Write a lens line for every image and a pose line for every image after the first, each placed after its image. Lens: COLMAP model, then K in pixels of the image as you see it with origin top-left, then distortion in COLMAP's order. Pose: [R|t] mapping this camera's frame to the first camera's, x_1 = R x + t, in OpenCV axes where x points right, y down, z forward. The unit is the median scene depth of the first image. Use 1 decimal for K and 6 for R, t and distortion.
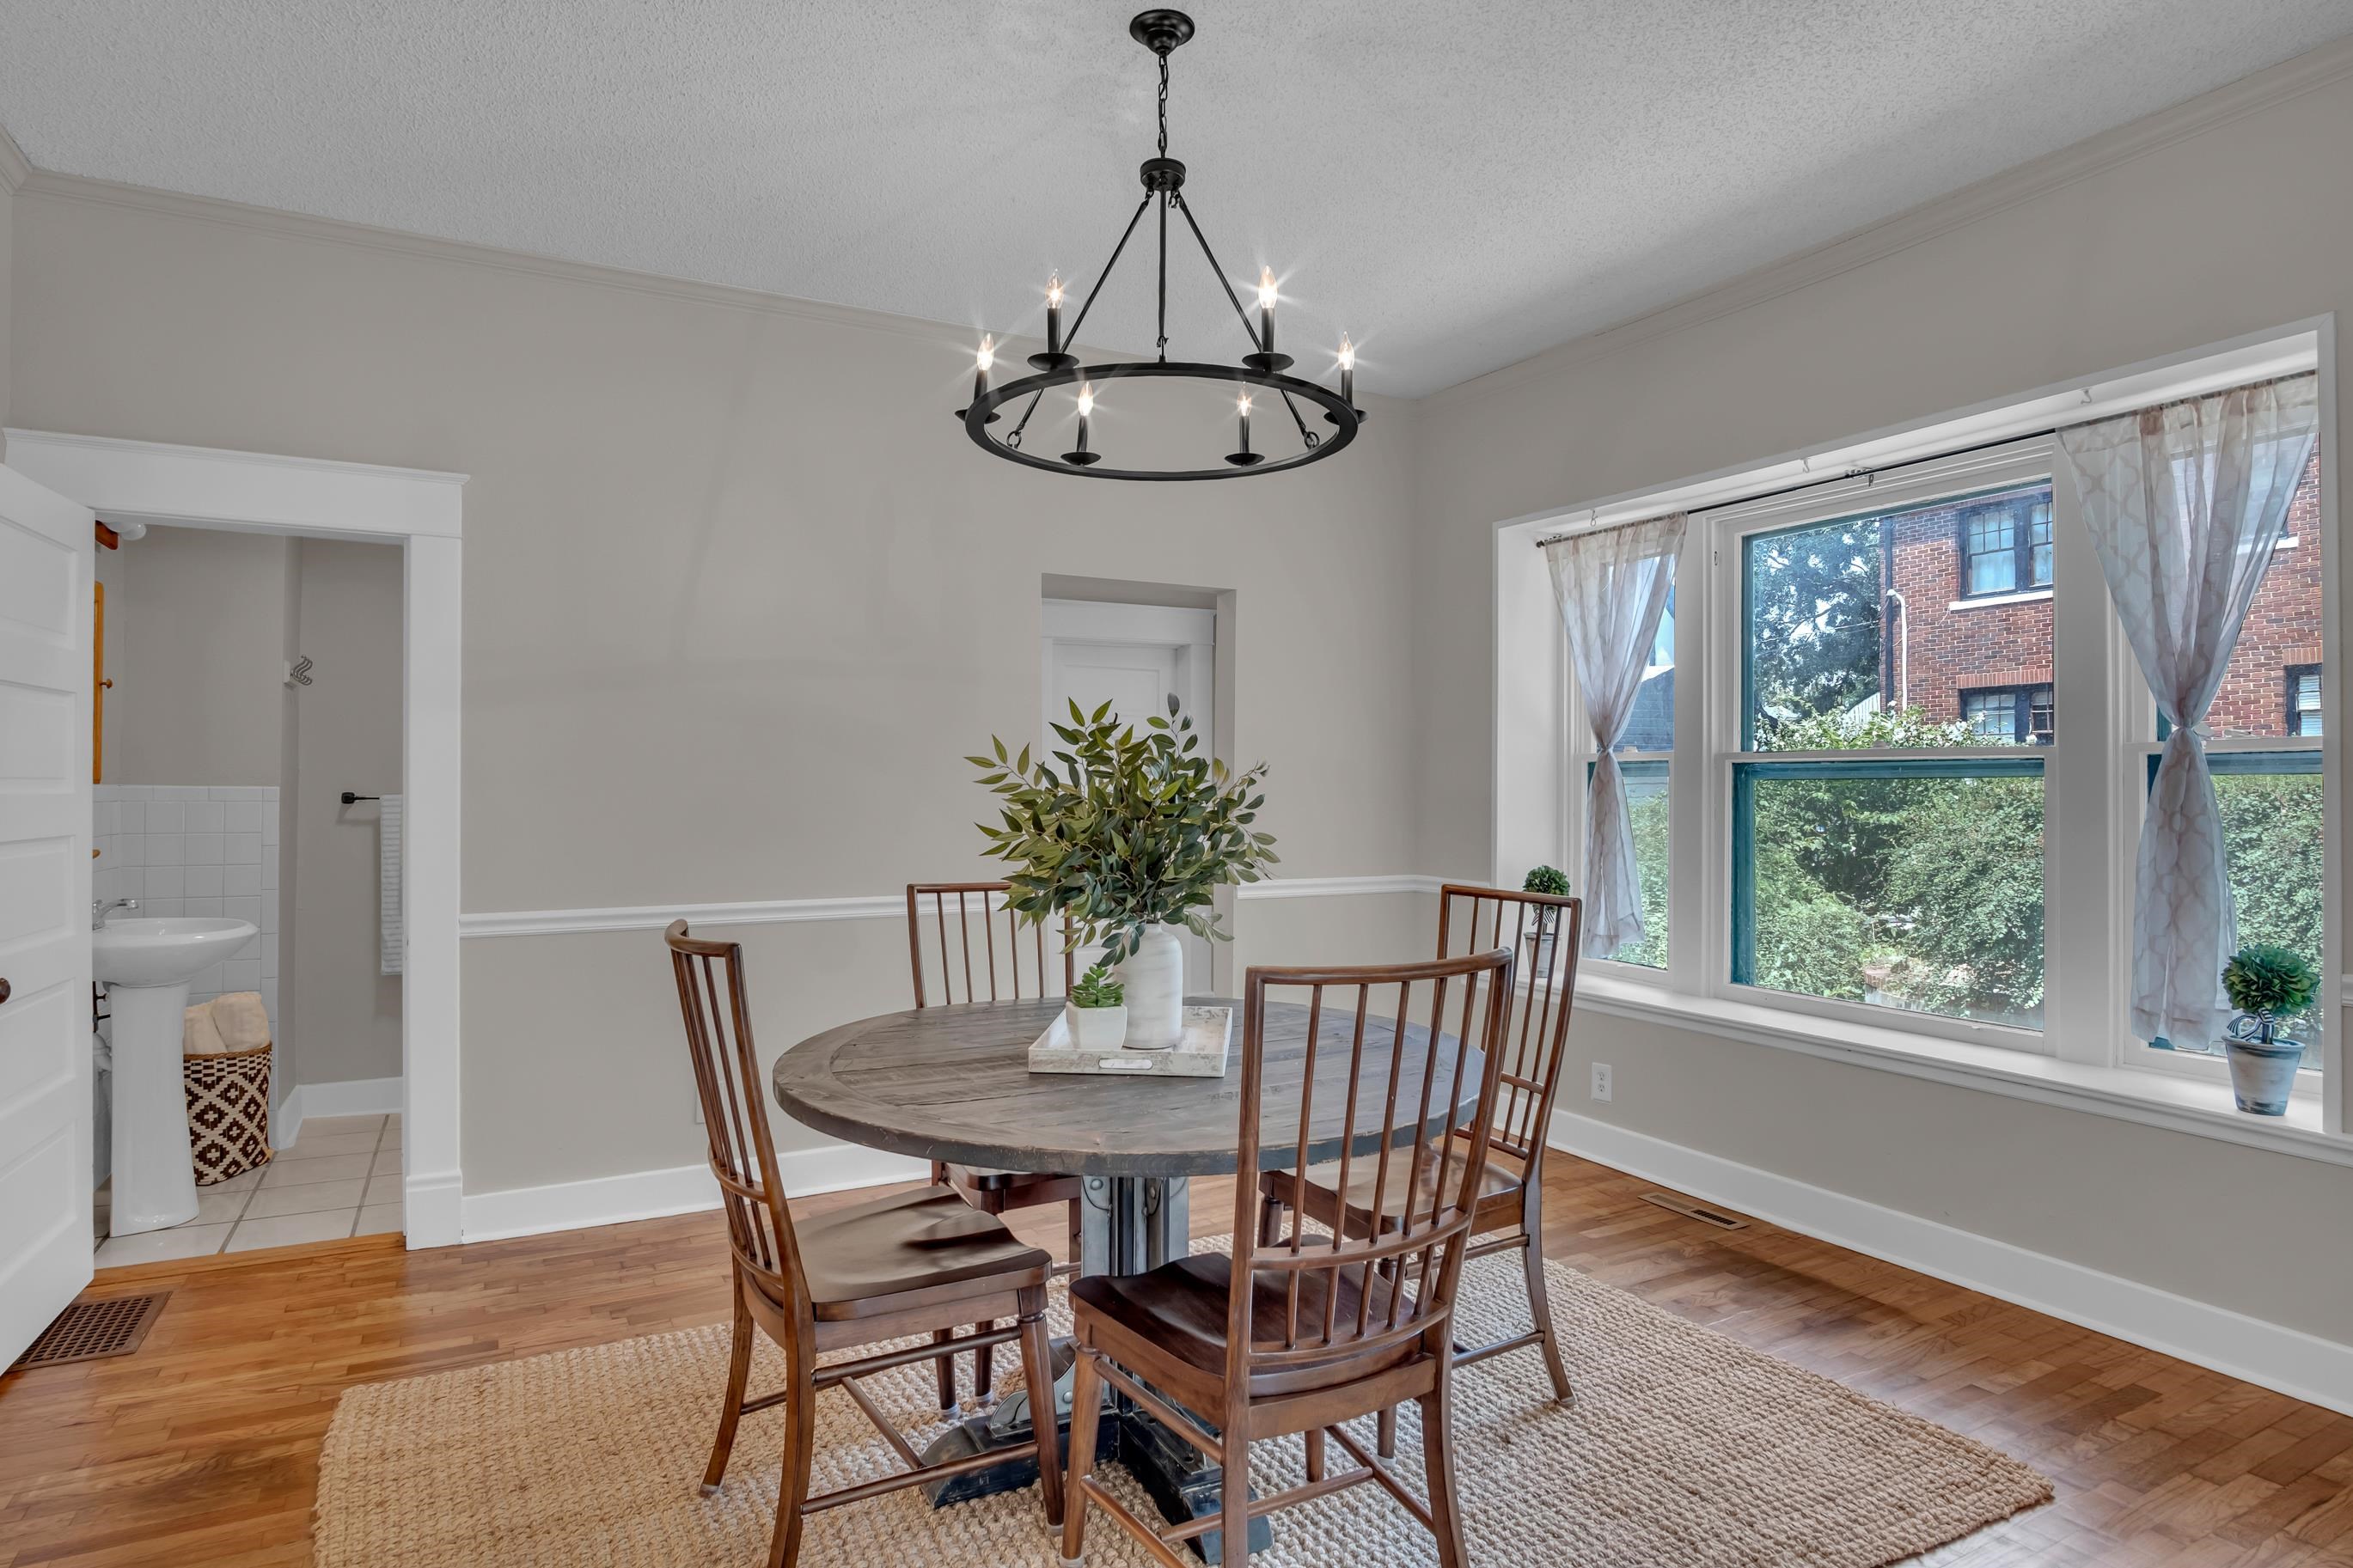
lens RADIAL K [[1270.6, 0, 1177.2], [0, 1270.6, 776.3], [0, 0, 1]] dist [-0.021687, 0.001189]
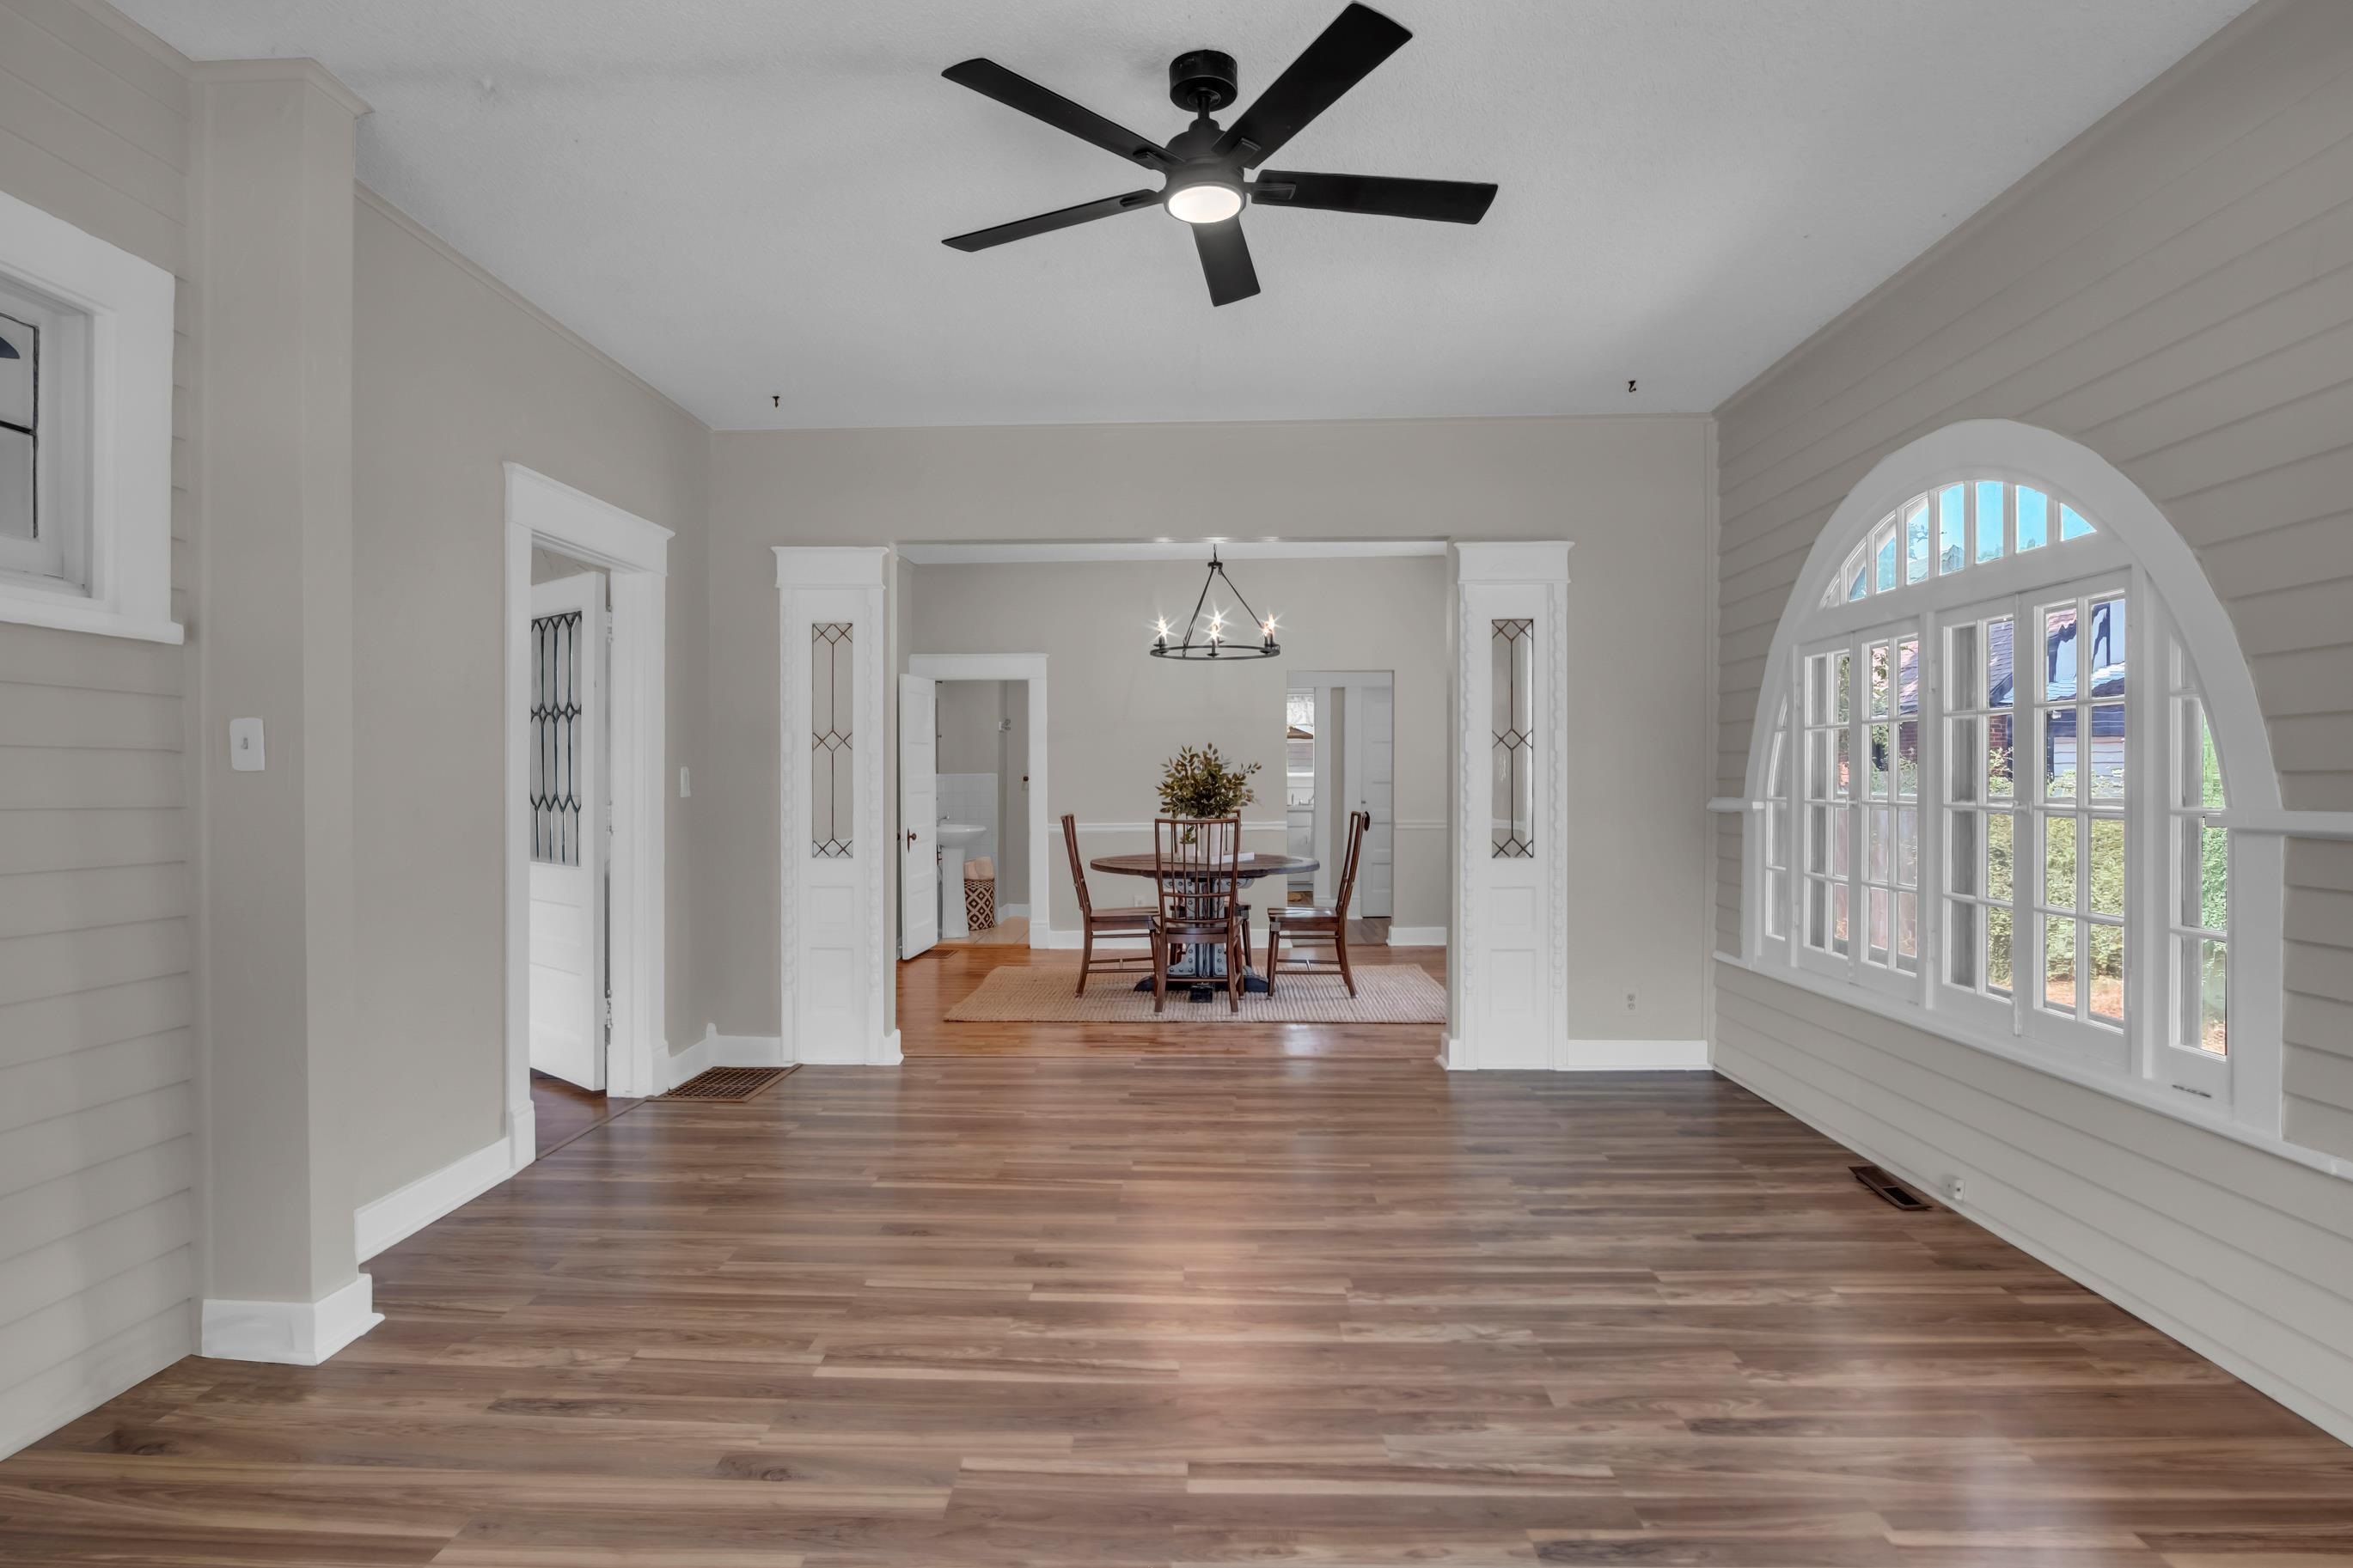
lens RADIAL K [[1270.6, 0, 1174.2], [0, 1270.6, 780.9], [0, 0, 1]] dist [-0.021687, 0.001189]
pose [[0.862521, -0.002403, -0.506016, 0.998913], [0.011331, 0.999830, 0.014565, -0.013242], [0.505895, -0.018296, 0.862401, -1.144796]]
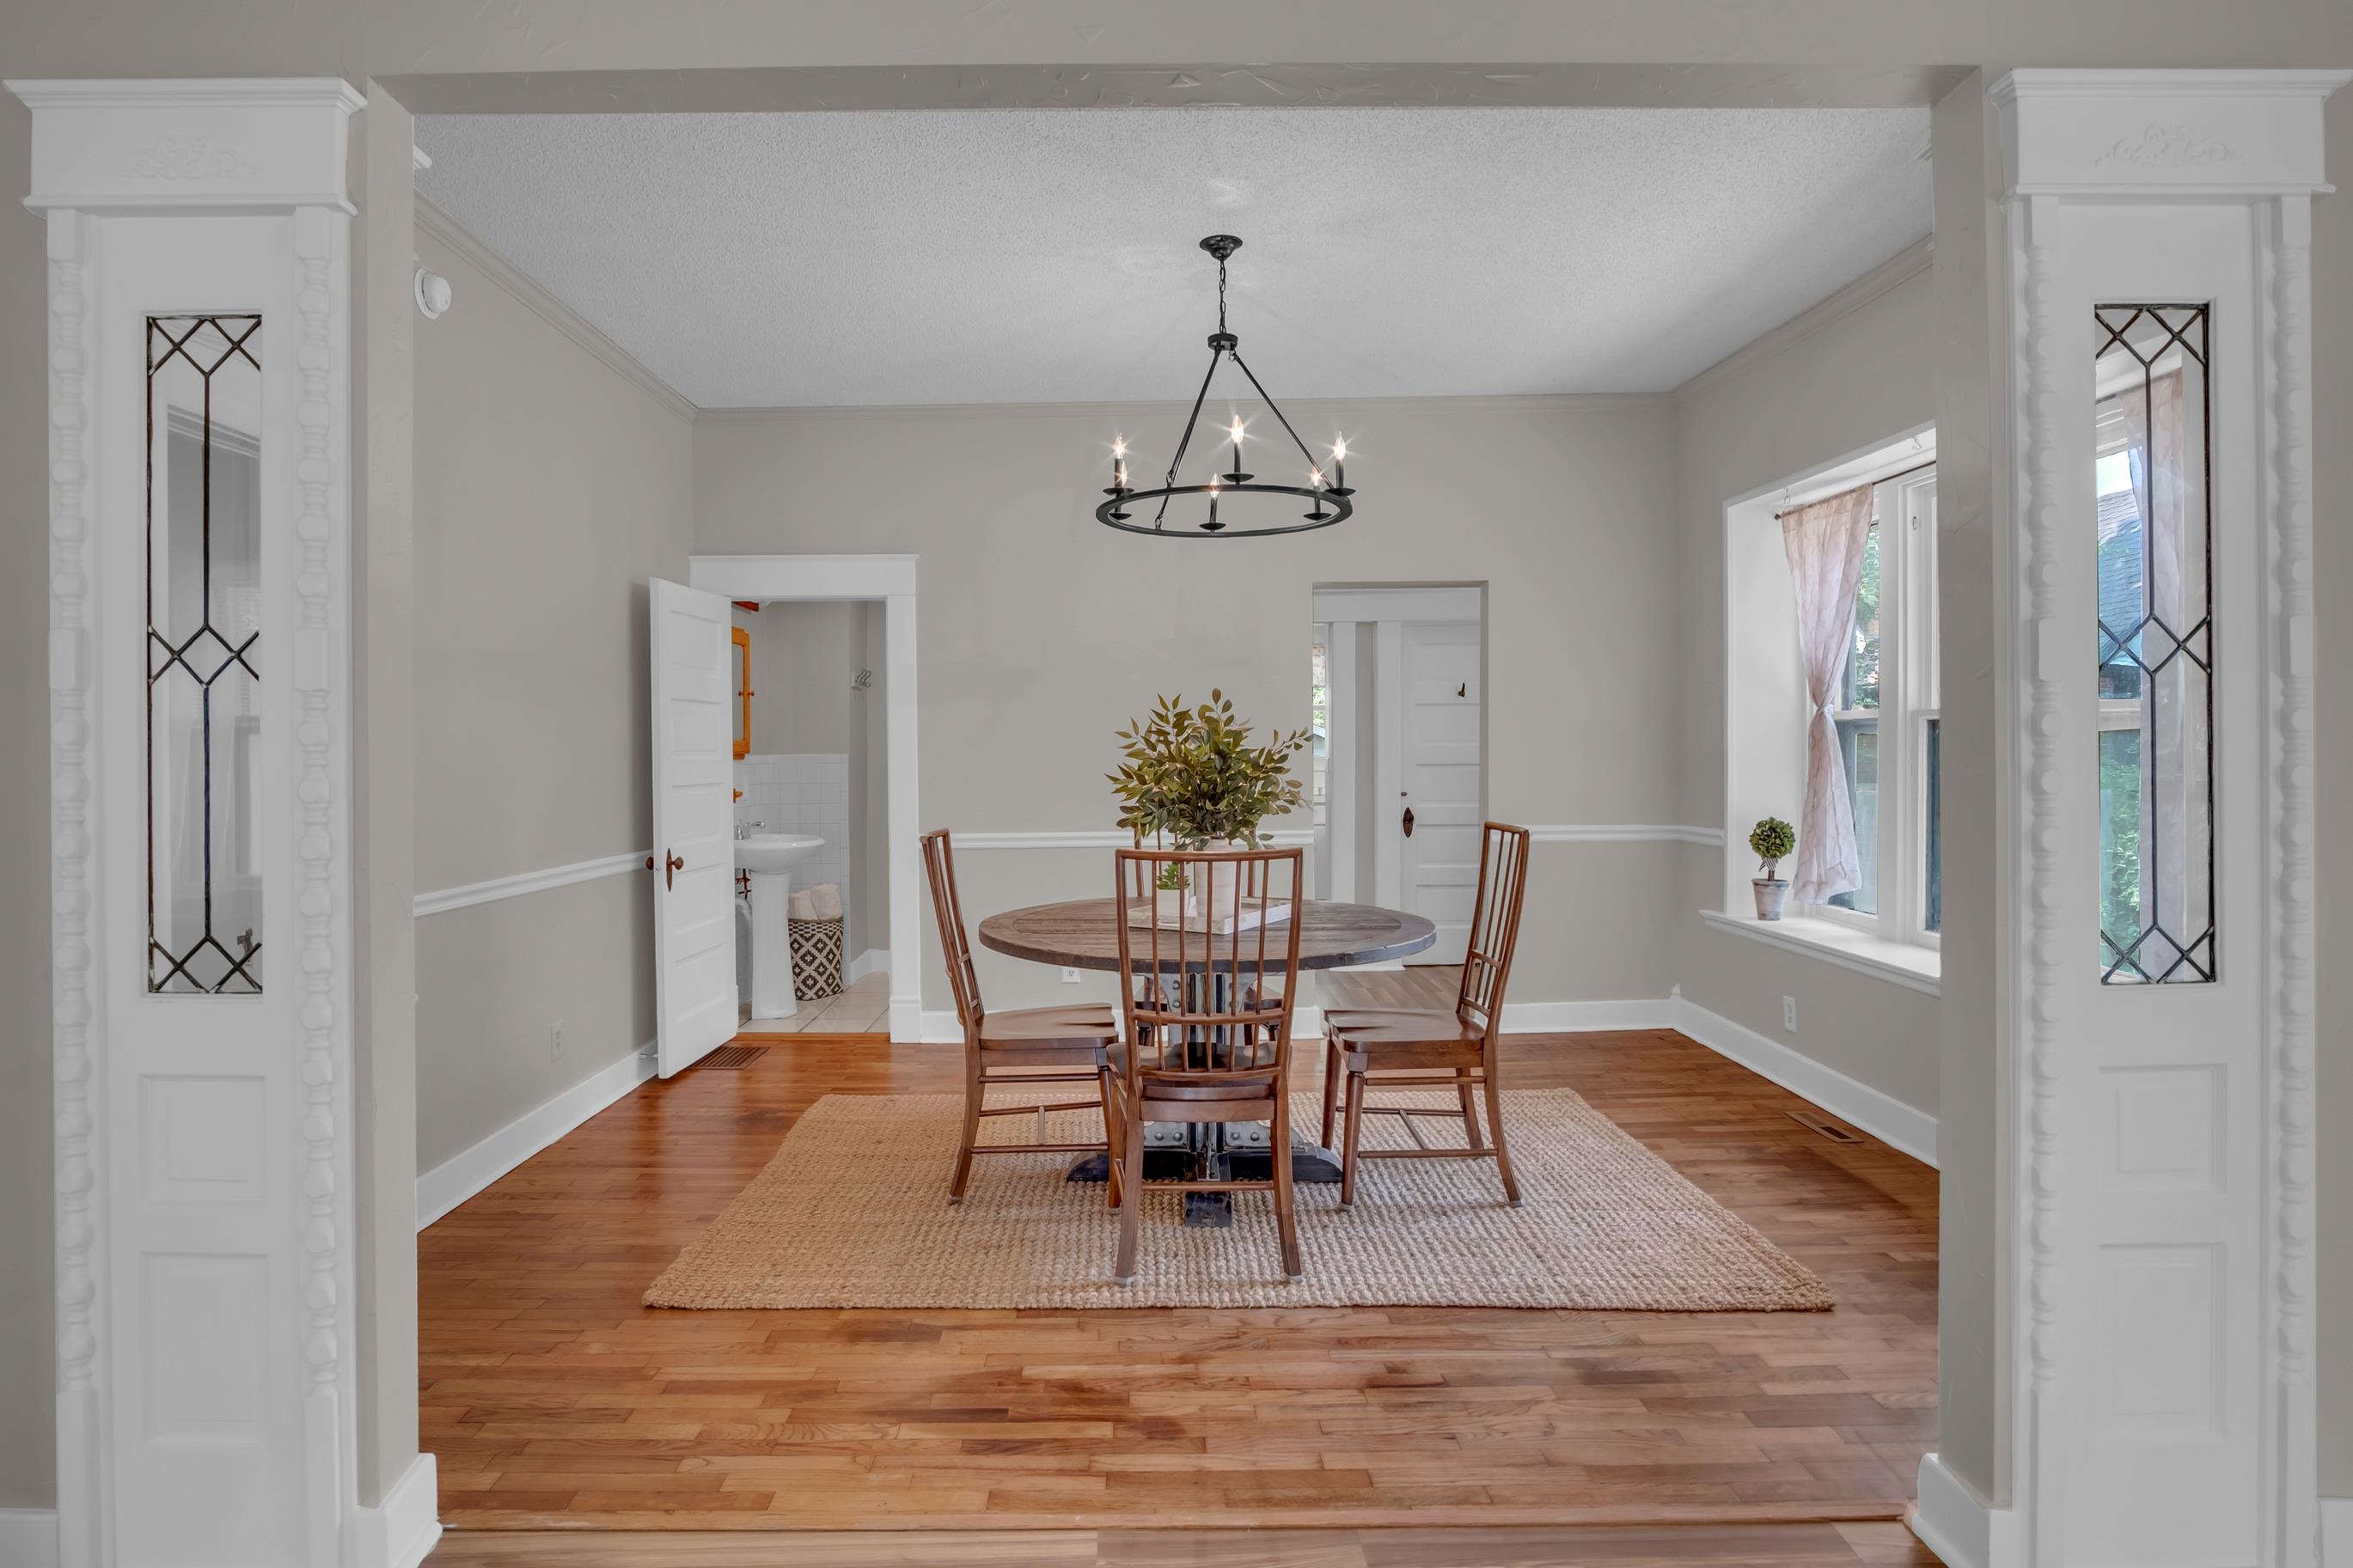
lens RADIAL K [[1270.6, 0, 1133.7], [0, 1270.6, 747.8], [0, 0, 1]] dist [-0.021687, 0.001189]
pose [[0.878665, -0.011662, -0.477296, 0.434174], [0.015321, 0.999876, 0.003773, -0.000798], [0.477192, -0.010628, 0.878735, -0.269747]]
